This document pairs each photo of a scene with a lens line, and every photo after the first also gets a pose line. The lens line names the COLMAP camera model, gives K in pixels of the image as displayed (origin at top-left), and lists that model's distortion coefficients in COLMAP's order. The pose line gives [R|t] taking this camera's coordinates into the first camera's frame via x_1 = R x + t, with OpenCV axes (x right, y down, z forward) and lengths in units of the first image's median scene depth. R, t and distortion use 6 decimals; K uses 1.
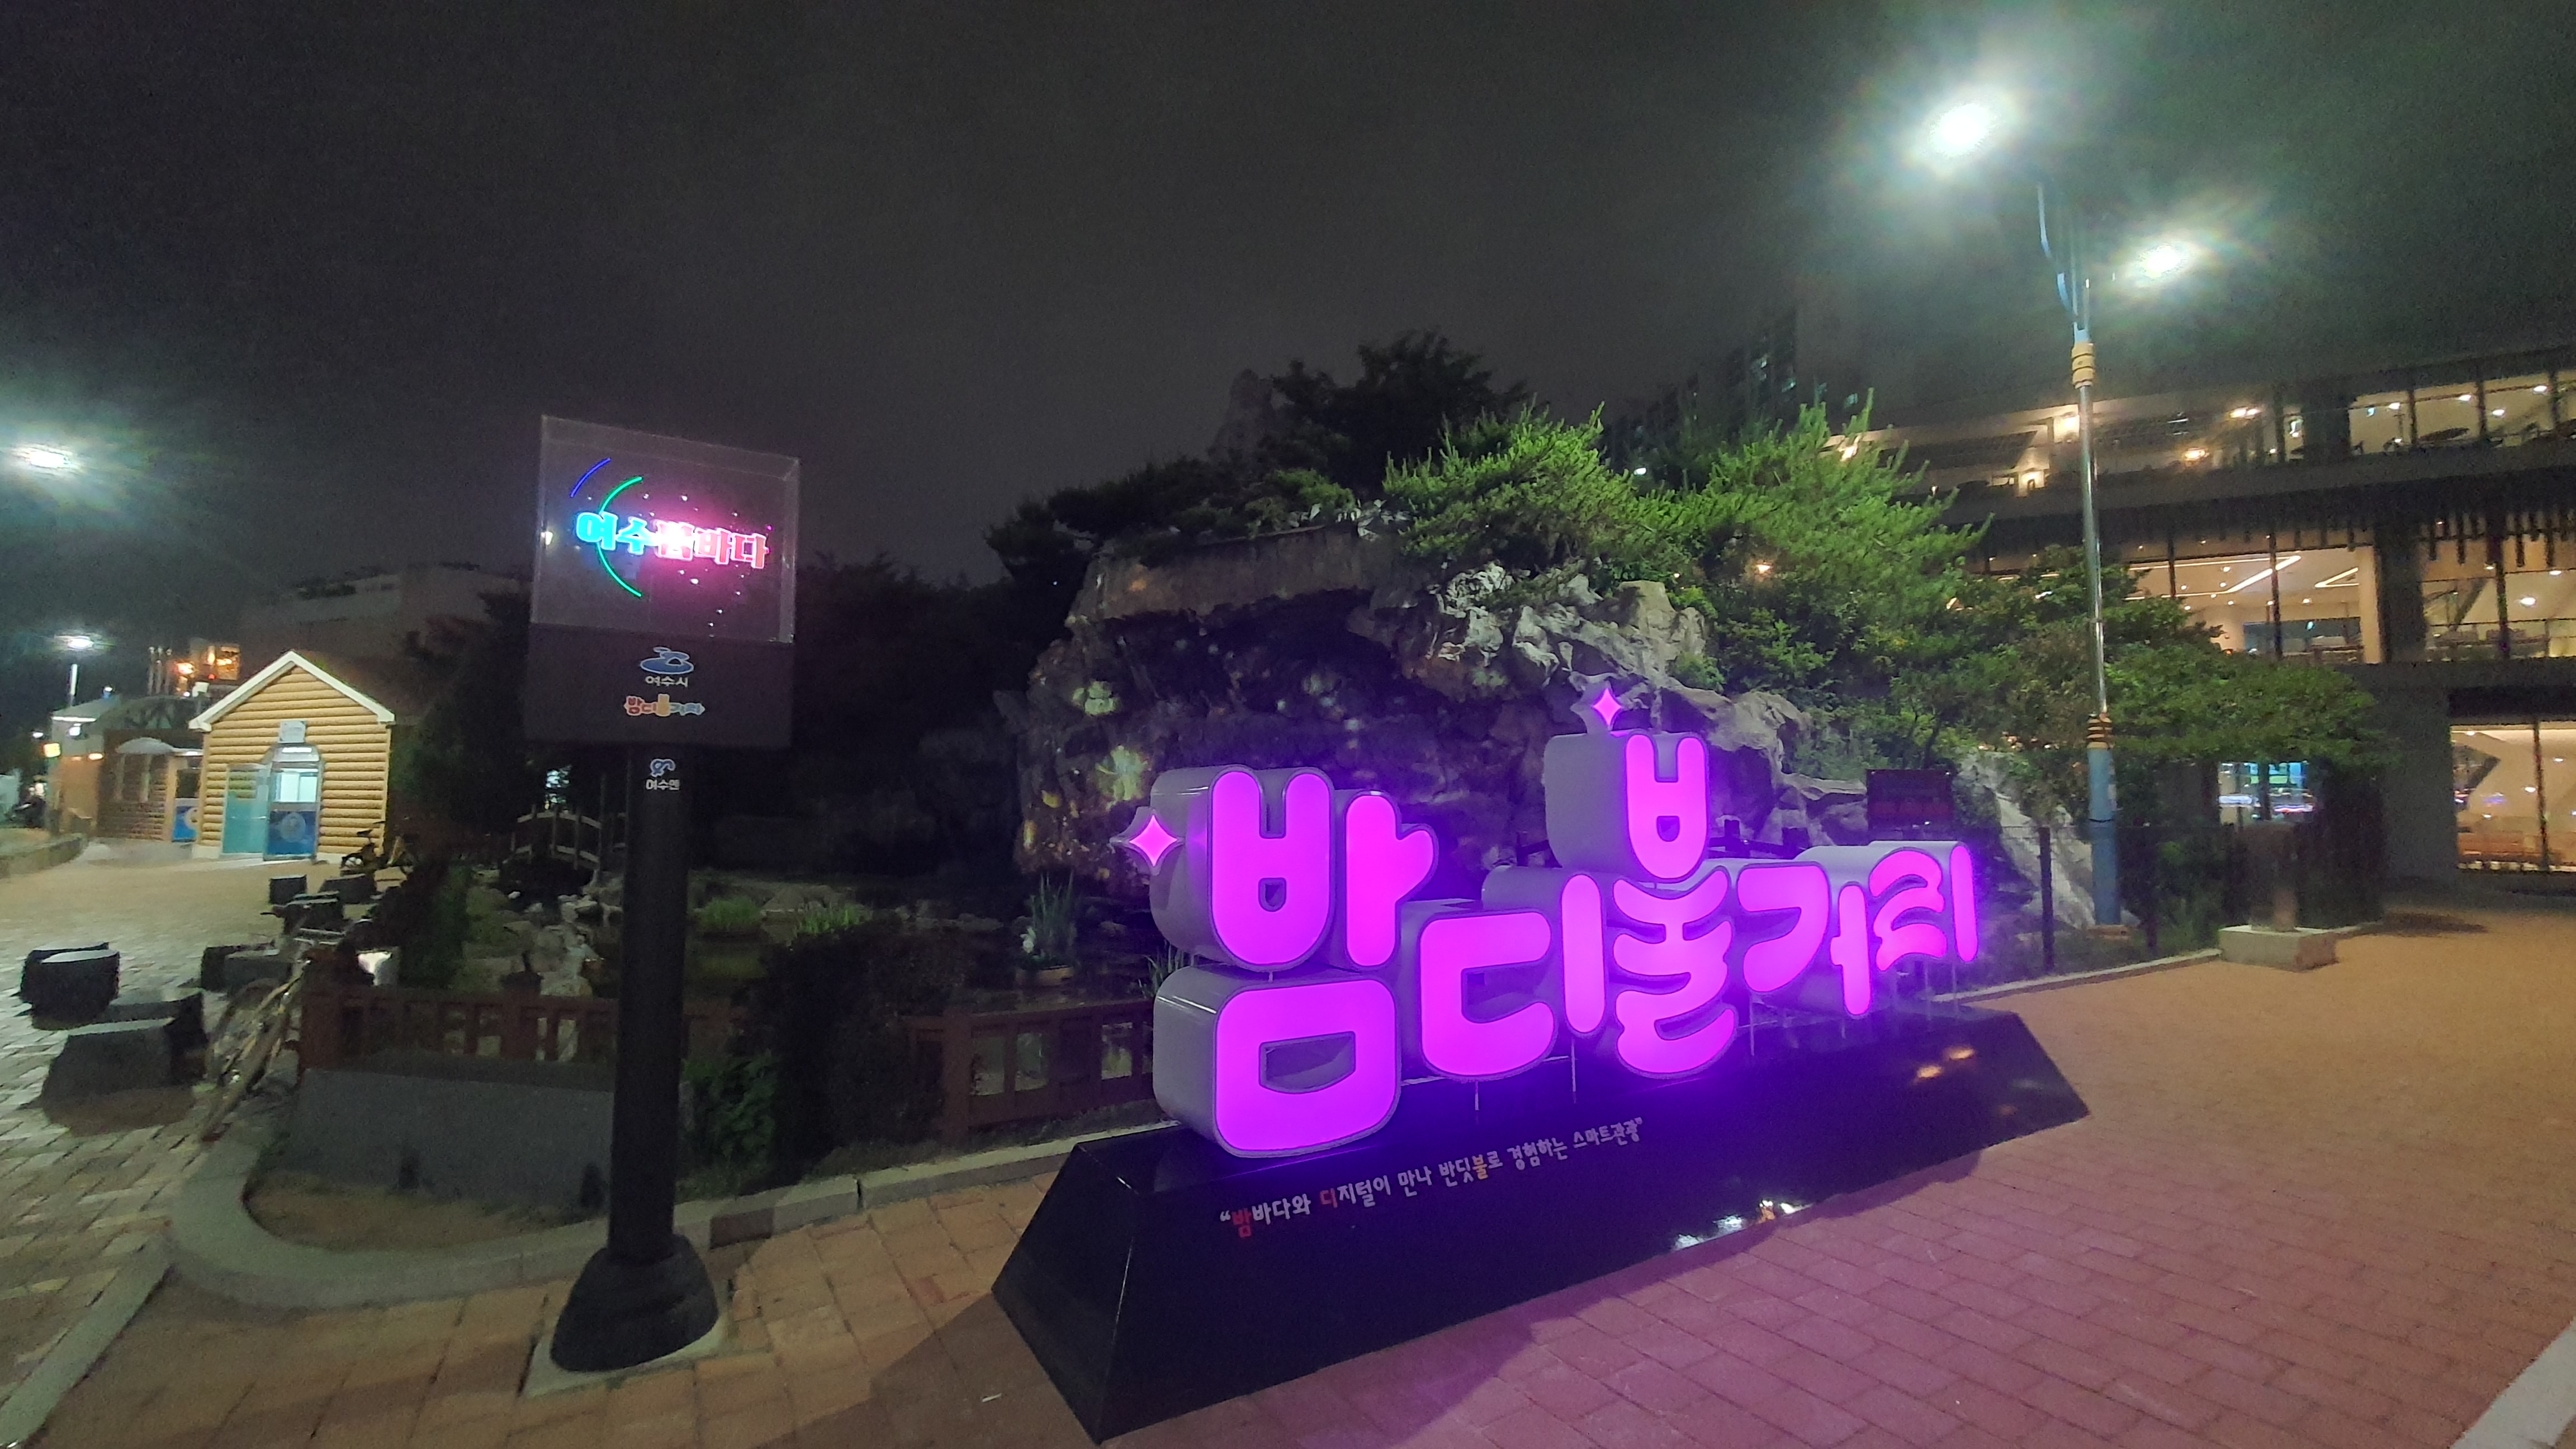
lens RADIAL K [[1074.5, 0, 1288.0], [0, 1074.5, 724.5], [0, 0, 1]] dist [-0.002024, -0.000261]
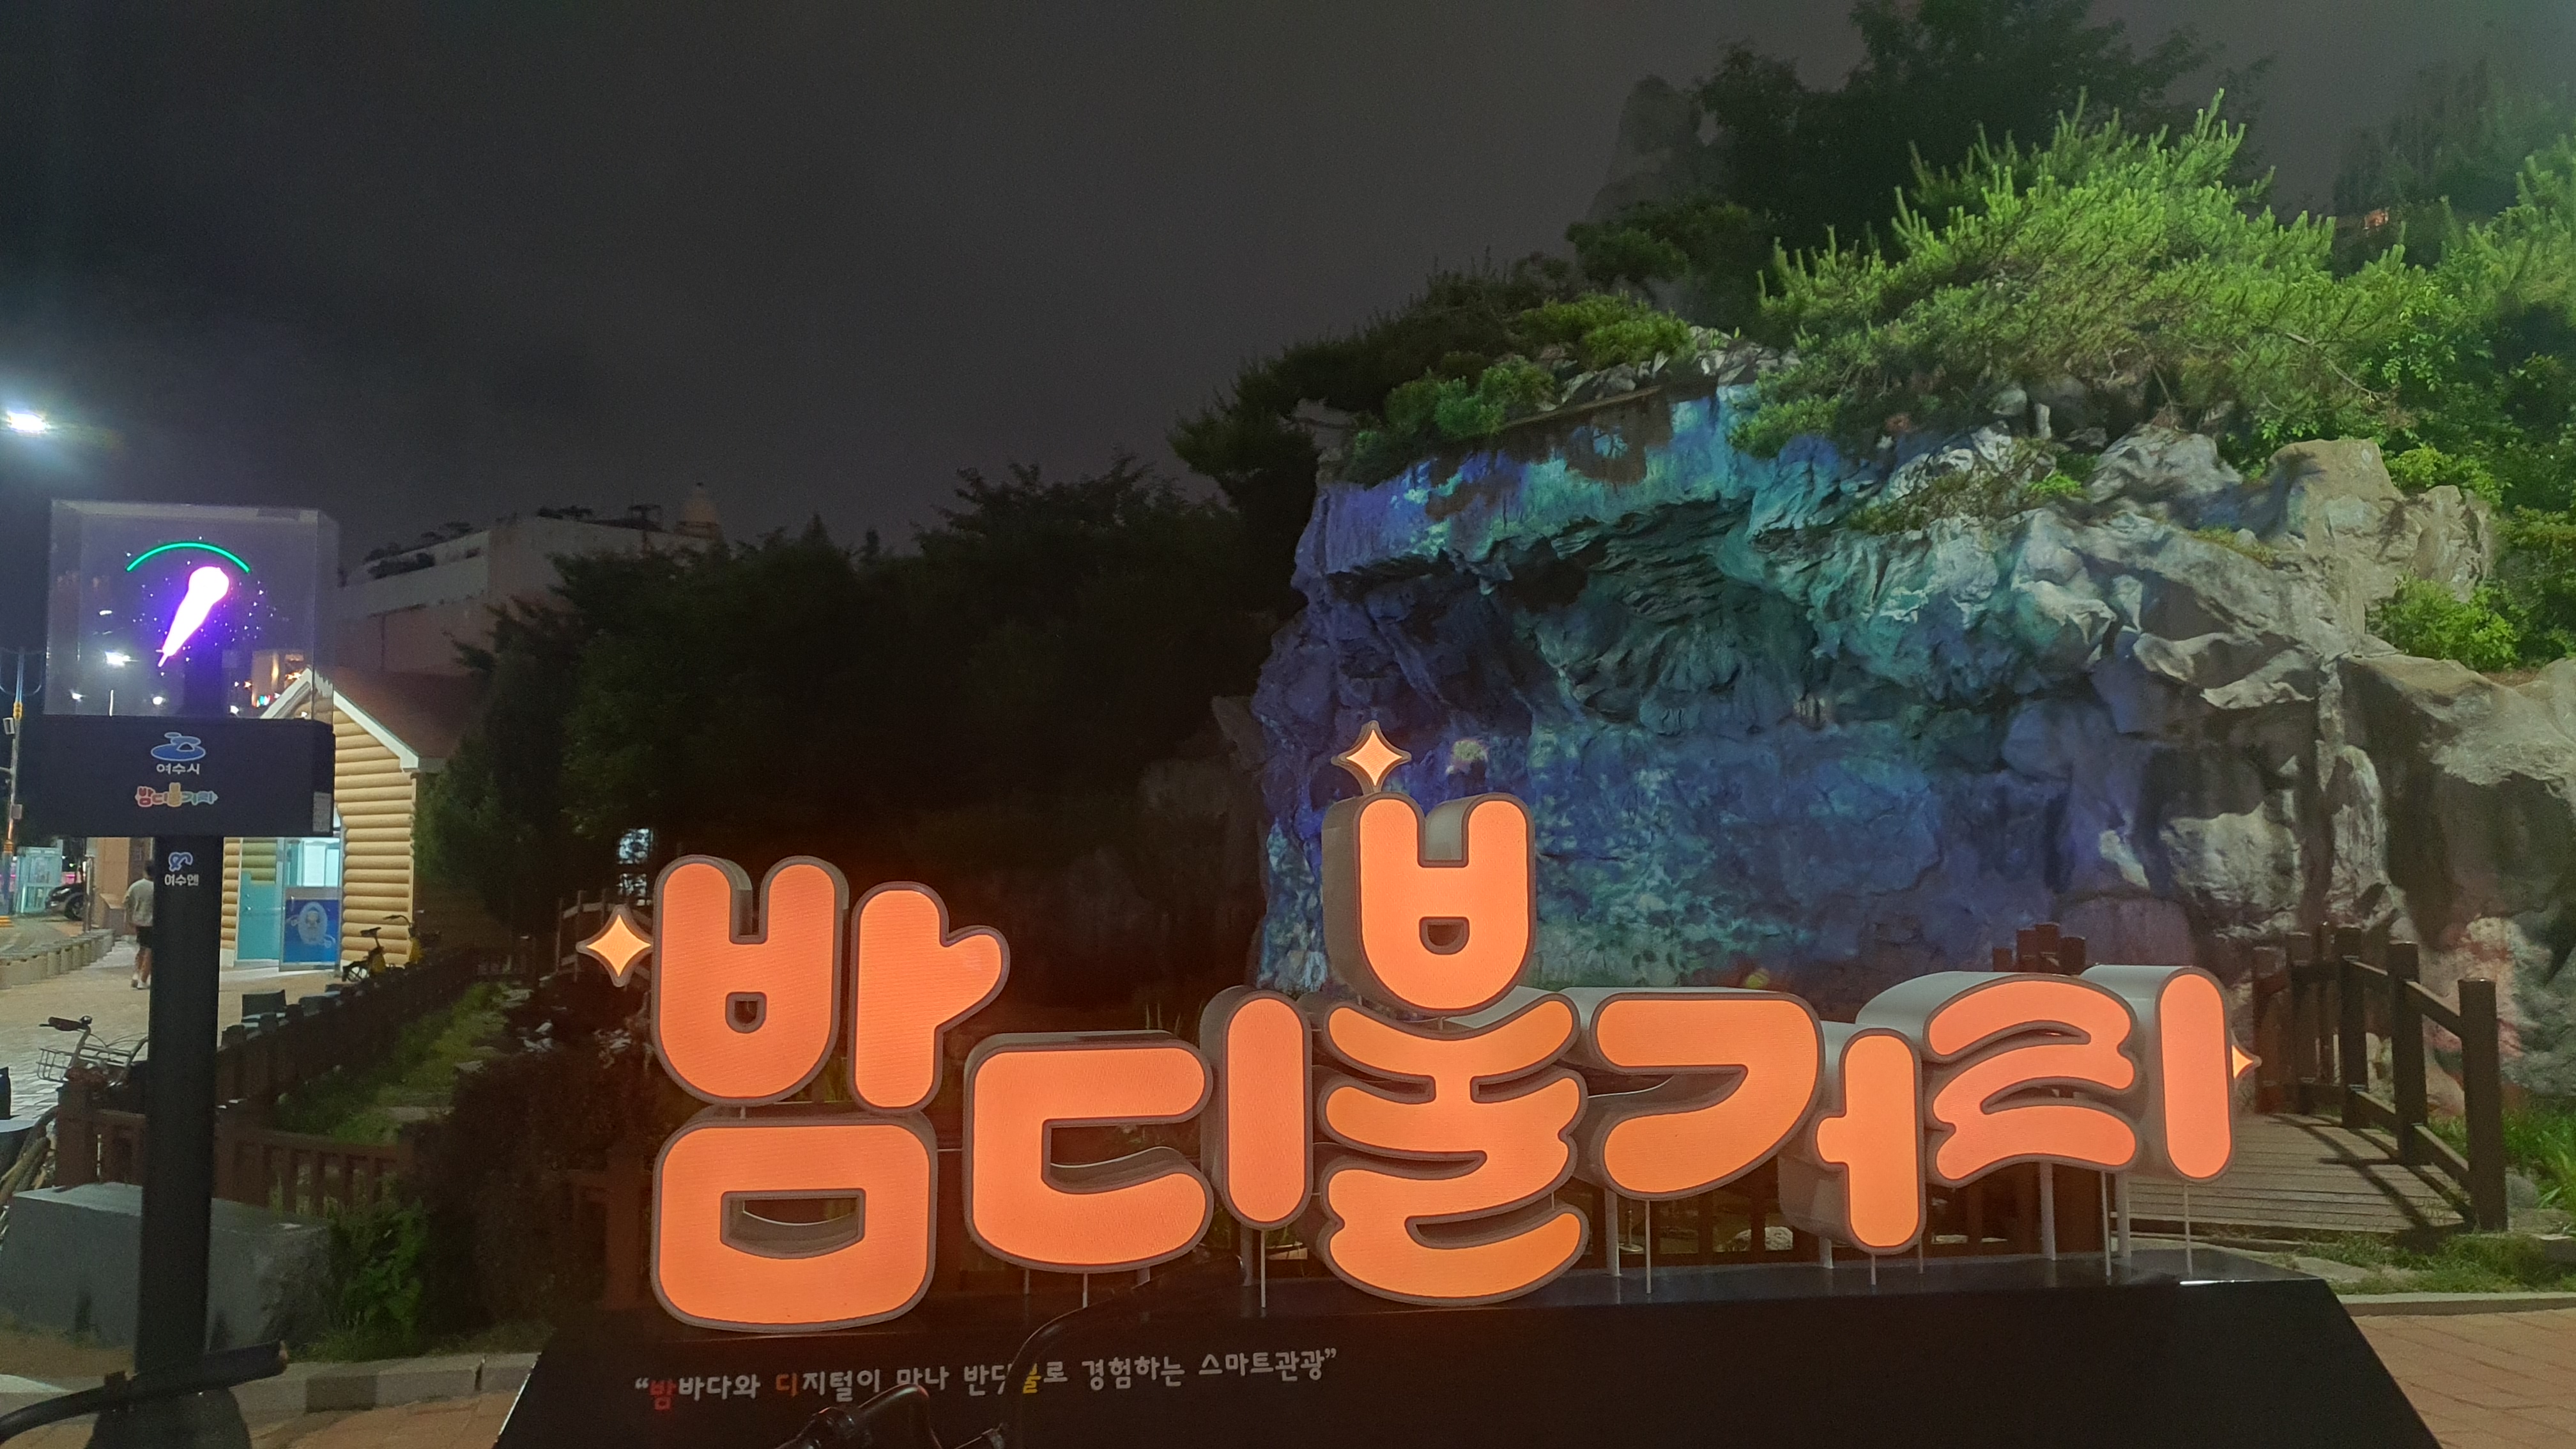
lens RADIAL K [[2156.3, 0, 1288.0], [0, 2156.3, 724.5], [0, 0, 1]] dist [0.063751, -0.085551]
pose [[0.928469, -0.026857, -0.370438, 0.666615], [0.026803, 0.999627, -0.005295, -0.028275], [0.370442, -0.005013, 0.928842, -0.259287]]
